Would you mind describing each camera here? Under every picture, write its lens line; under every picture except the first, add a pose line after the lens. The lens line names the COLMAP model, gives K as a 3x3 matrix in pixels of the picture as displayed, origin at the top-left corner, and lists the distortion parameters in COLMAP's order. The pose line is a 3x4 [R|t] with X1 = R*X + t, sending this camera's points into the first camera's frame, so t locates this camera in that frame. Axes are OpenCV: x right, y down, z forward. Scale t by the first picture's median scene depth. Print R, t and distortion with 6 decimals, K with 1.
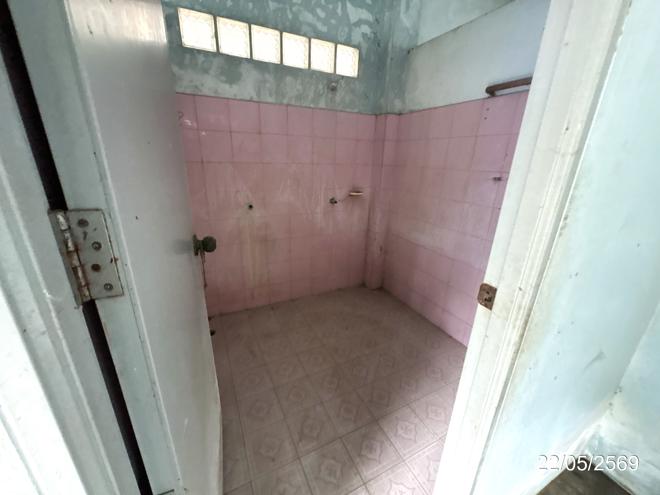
lens RADIAL K [[263.0, 0, 329.5], [0, 263.0, 247.9], [0, 0, 1]] dist [-0.001310, -0.000188]
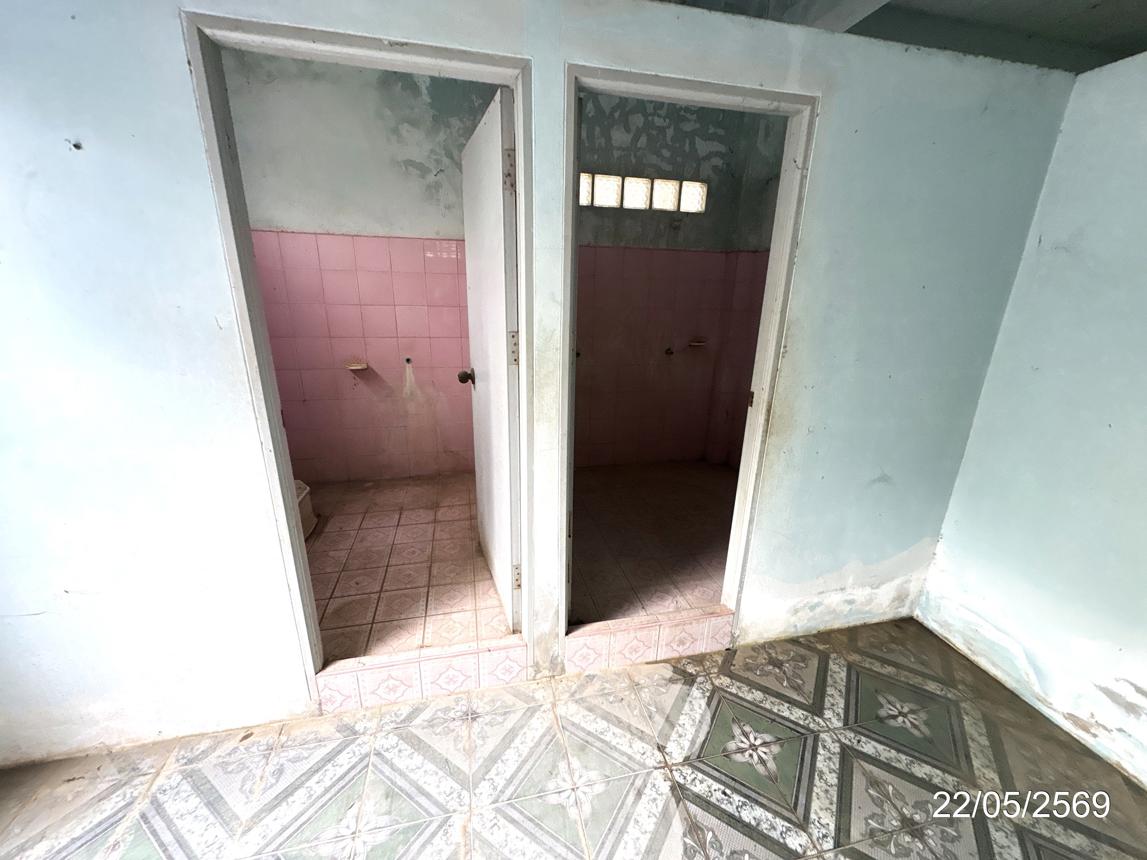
lens RADIAL K [[457.1, 0, 575.9], [0, 457.1, 429.6], [0, 0, 1]] dist [-0.001310, -0.000188]
pose [[0.975787, 0.059821, -0.210382, 0.052444], [-0.067535, 0.997276, -0.029670, 0.164839], [0.208034, 0.043160, 0.977169, -0.599016]]
